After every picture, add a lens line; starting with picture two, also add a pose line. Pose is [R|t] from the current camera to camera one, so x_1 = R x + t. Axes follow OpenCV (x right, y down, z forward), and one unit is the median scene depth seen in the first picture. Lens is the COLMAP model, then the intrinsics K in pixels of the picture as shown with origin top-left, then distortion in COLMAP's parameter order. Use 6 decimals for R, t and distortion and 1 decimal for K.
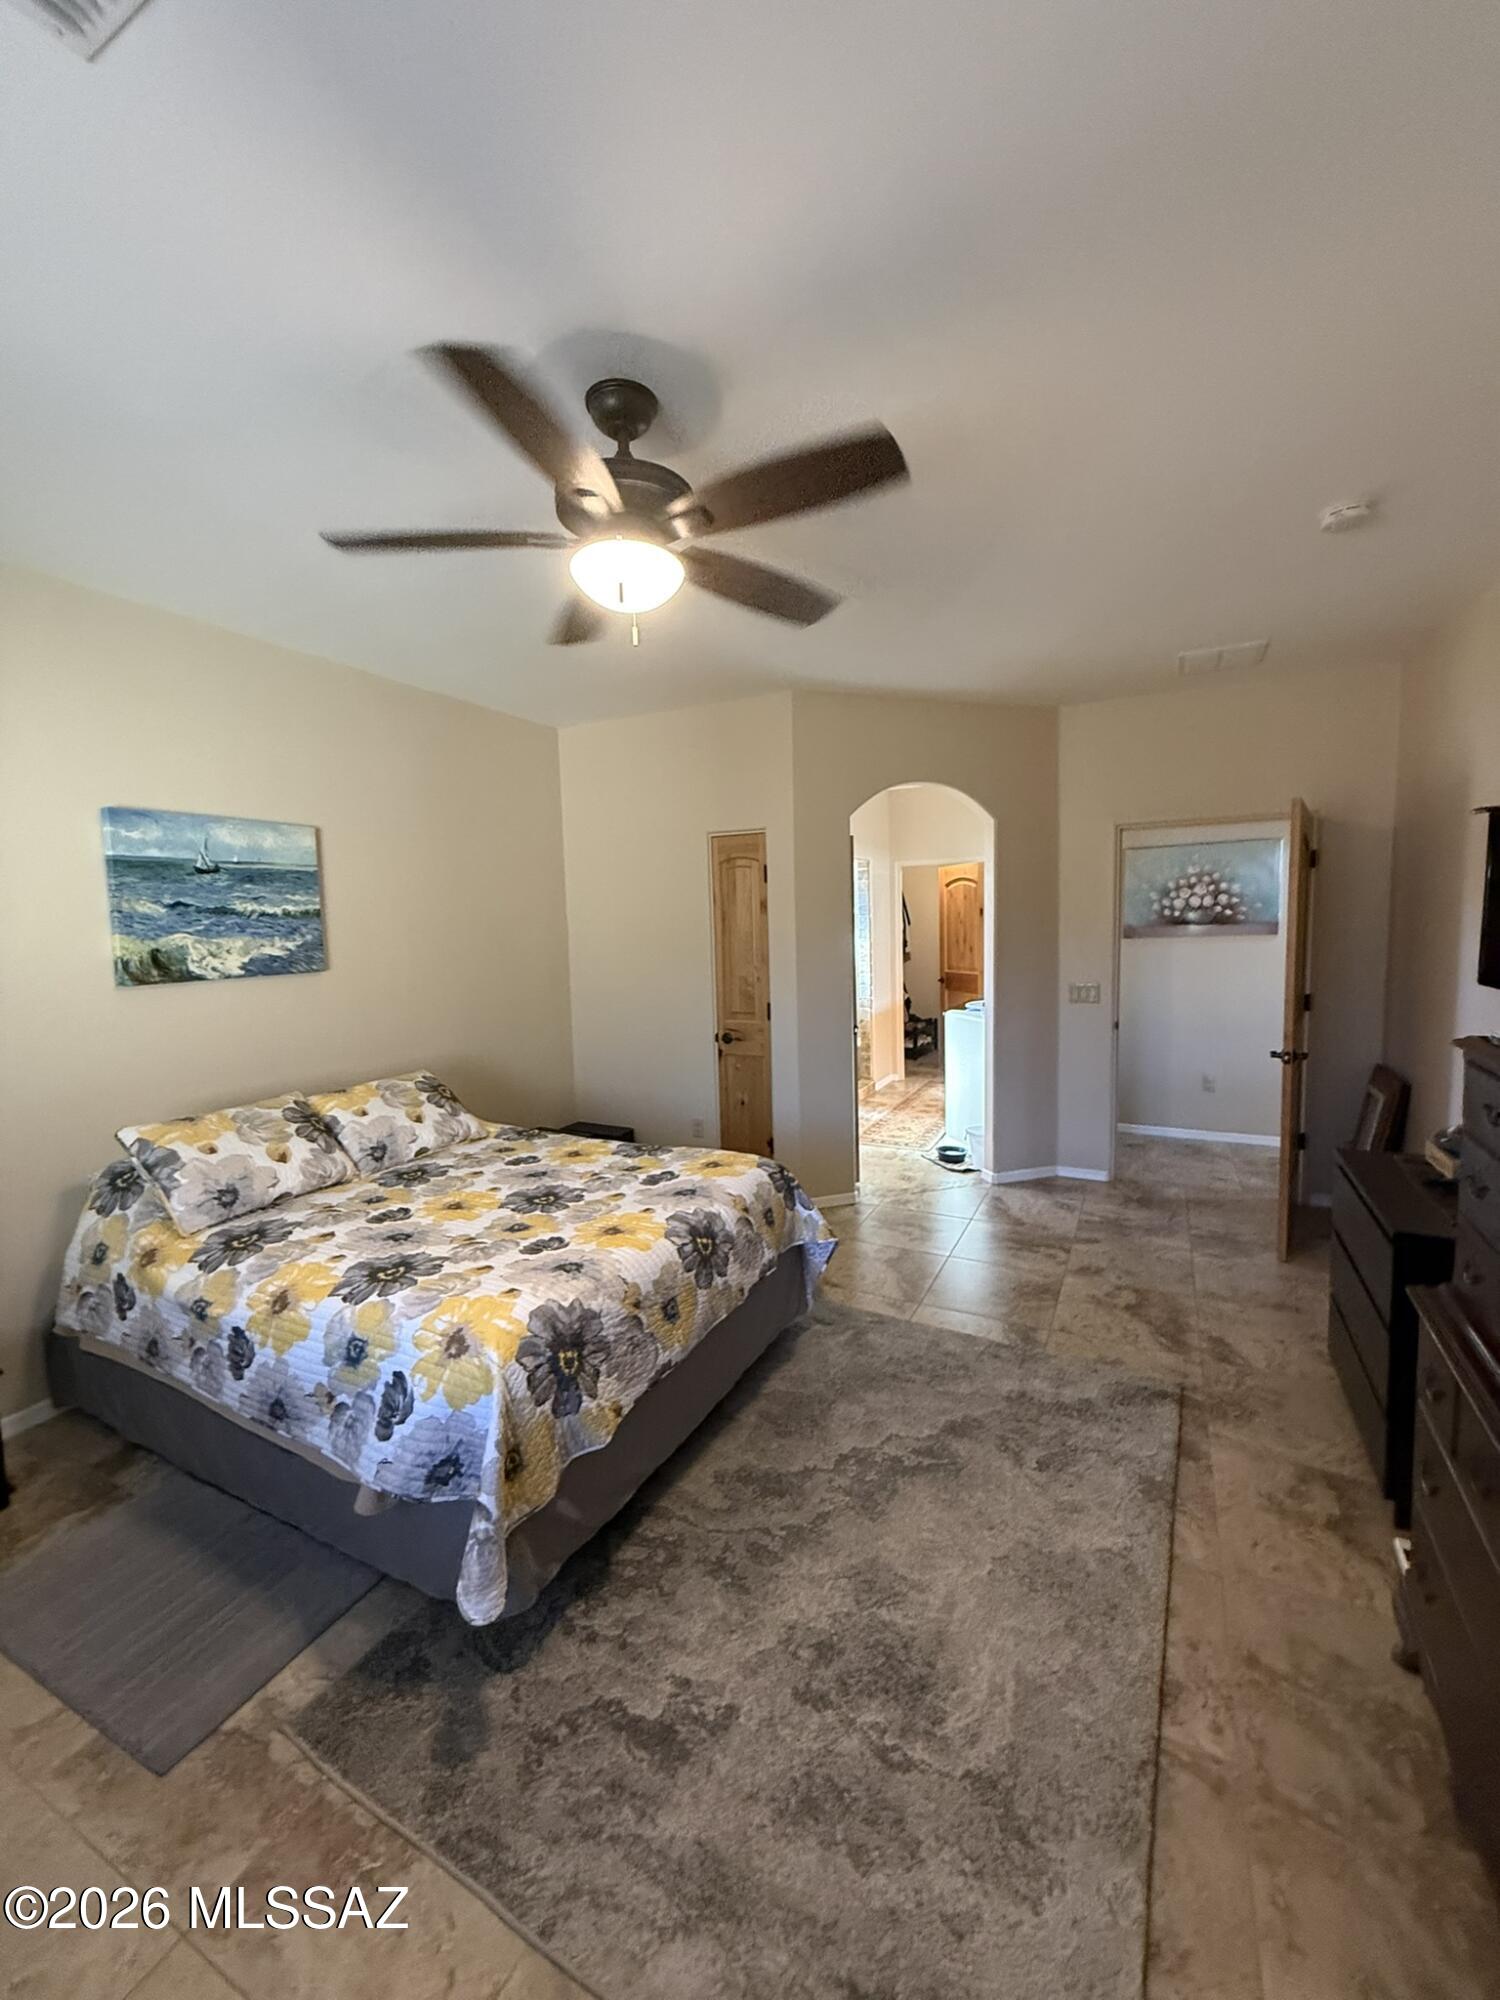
lens RADIAL K [[796.9, 0, 750.8], [0, 796.9, 993.7], [0, 0, 1]] dist [0.000098, -0.000311]
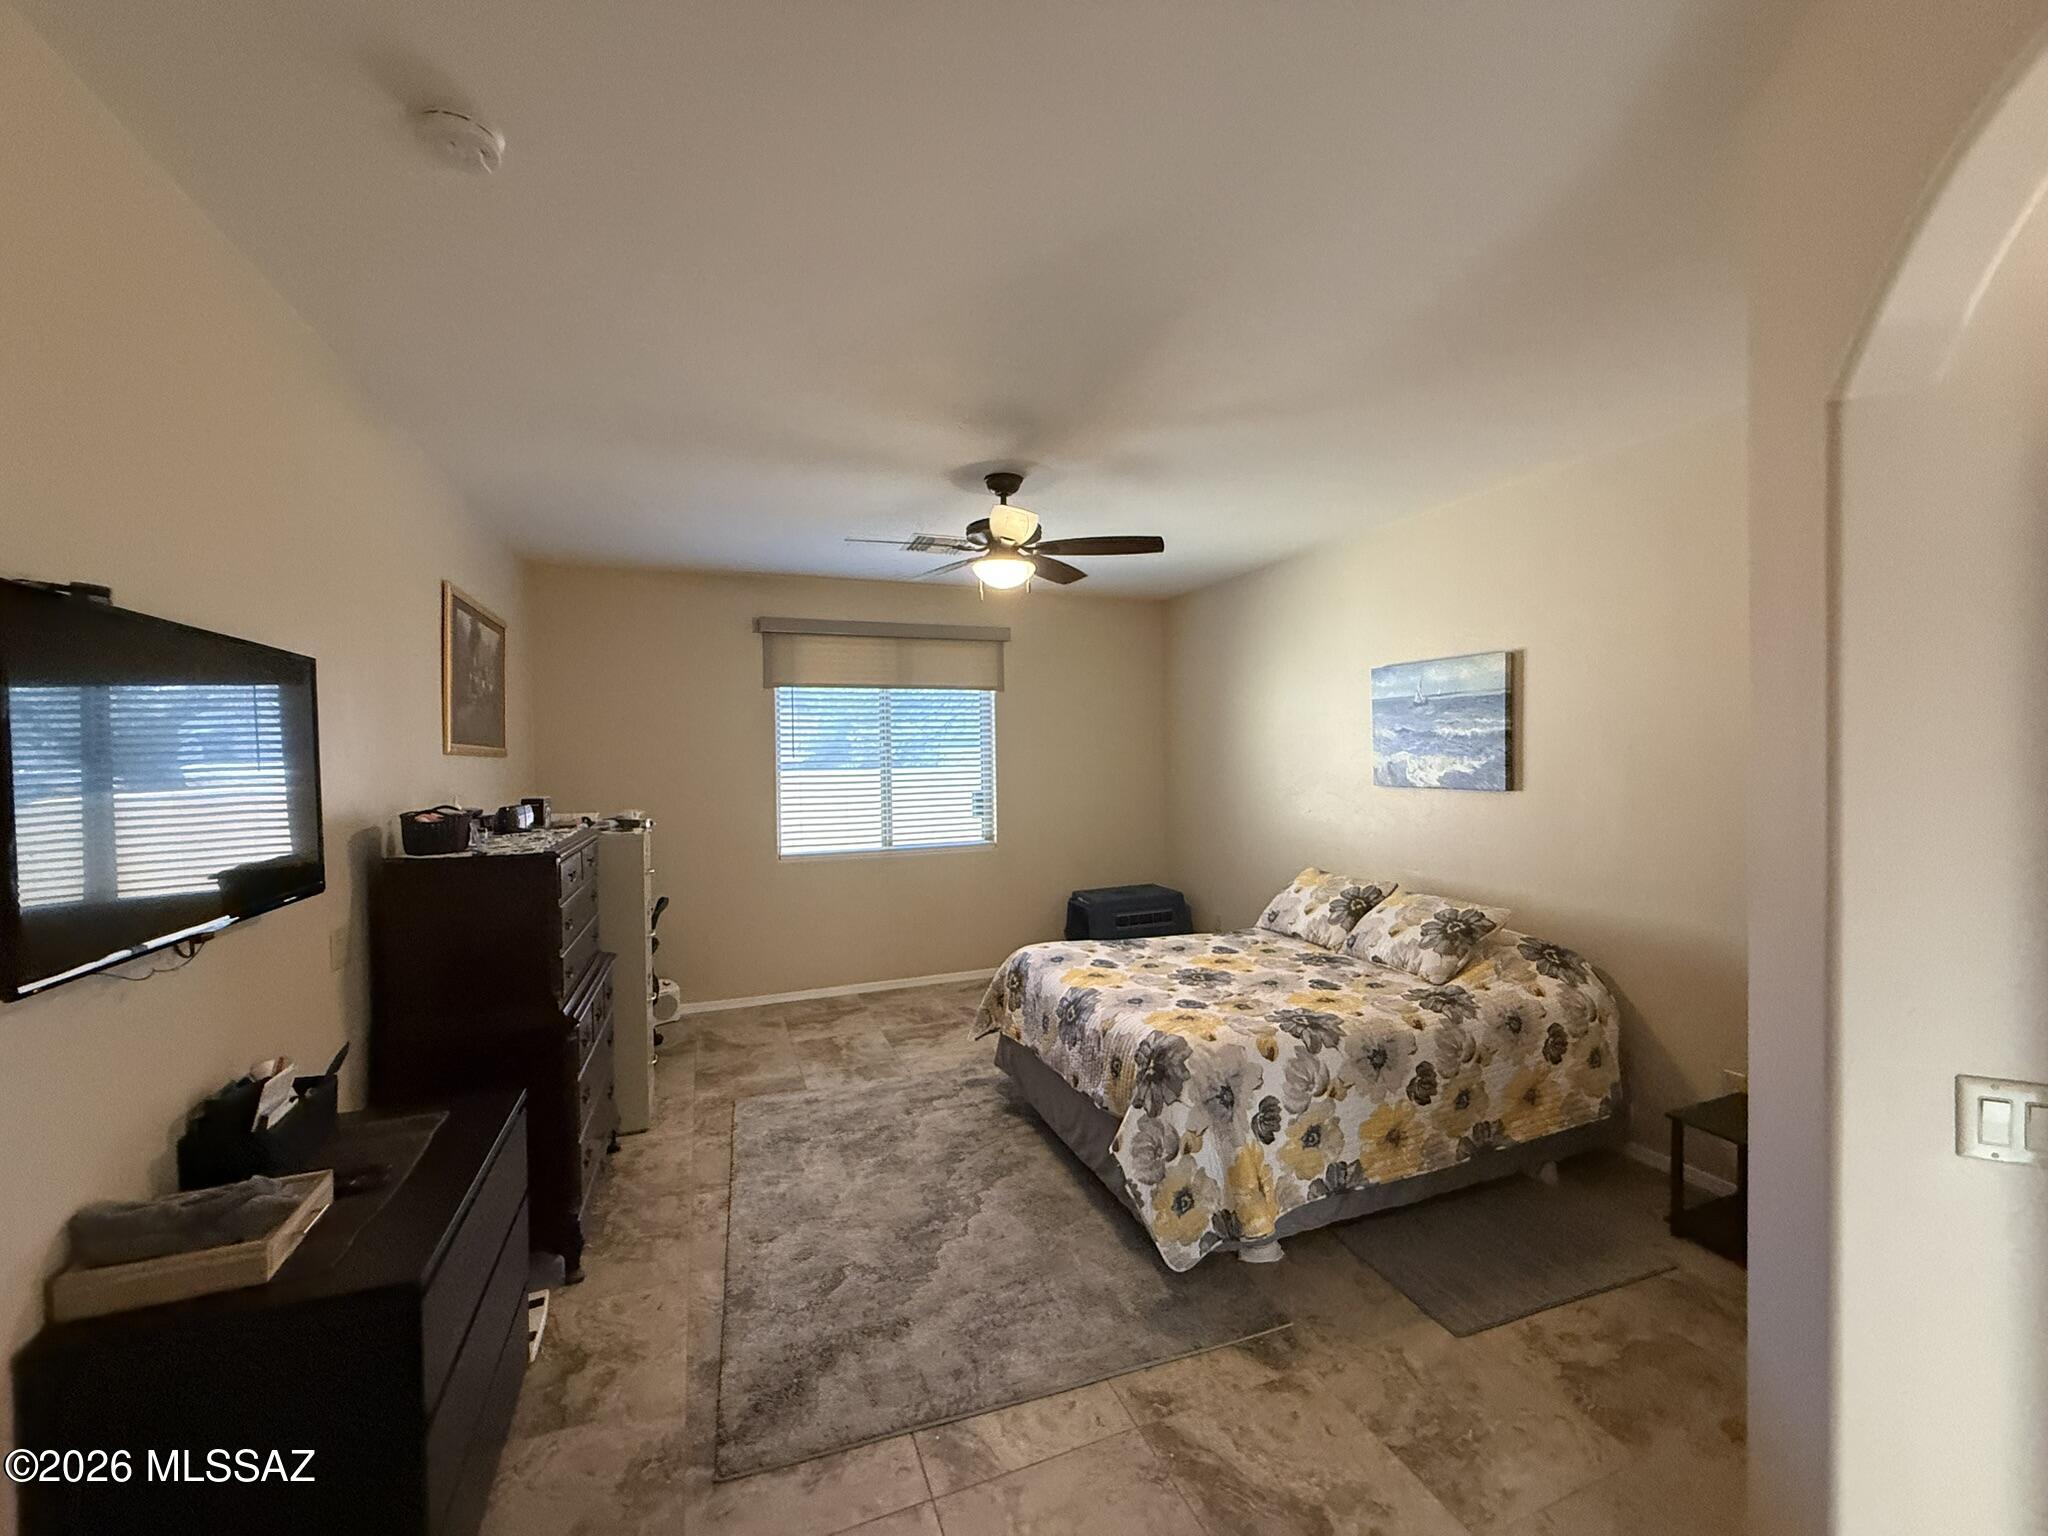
lens RADIAL K [[816.0, 0, 1019.9], [0, 816.0, 770.3], [0, 0, 1]] dist [0.000098, -0.000311]
pose [[-0.665182, 0.052851, -0.744809, 0.747474], [-0.036612, 0.993983, 0.103231, -0.159241], [0.745783, 0.095936, -0.659244, 1.392853]]
